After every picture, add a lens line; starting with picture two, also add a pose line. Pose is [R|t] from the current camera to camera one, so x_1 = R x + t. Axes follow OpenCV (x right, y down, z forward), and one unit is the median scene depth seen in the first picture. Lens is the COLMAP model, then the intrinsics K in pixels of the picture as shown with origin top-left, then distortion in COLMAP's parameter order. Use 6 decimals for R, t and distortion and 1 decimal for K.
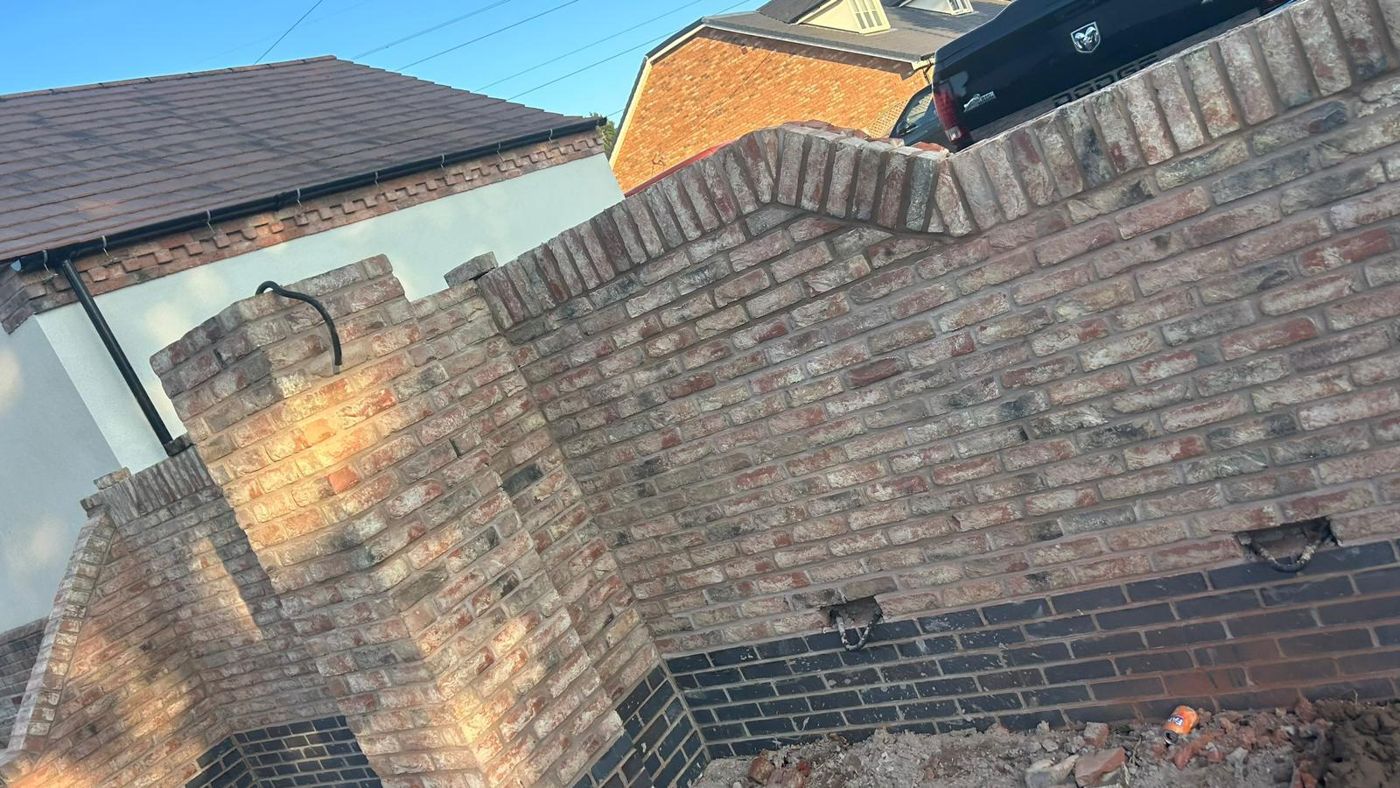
lens RADIAL K [[1047.4, 0, 700.7], [0, 1047.4, 417.6], [0, 0, 1]] dist [0.005754, 0.000331]
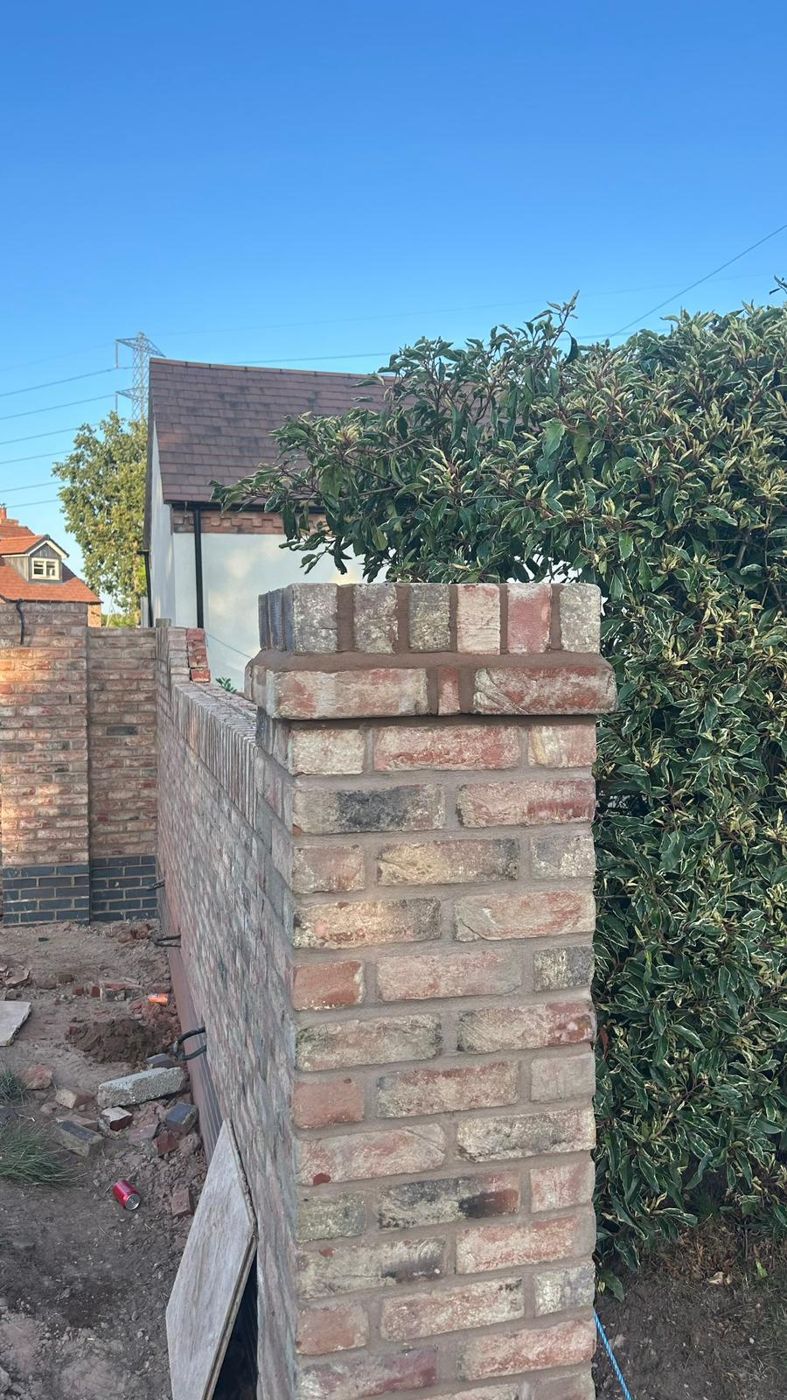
lens RADIAL K [[1047.4, 0, 393.5], [0, 1047.4, 700.0], [0, 0, 1]] dist [0.005754, 0.000331]
pose [[0.655784, 0.457327, -0.600666, 1.459389], [-0.408980, 0.883981, 0.226525, -0.714772], [0.634573, 0.097109, 0.766738, -0.206825]]
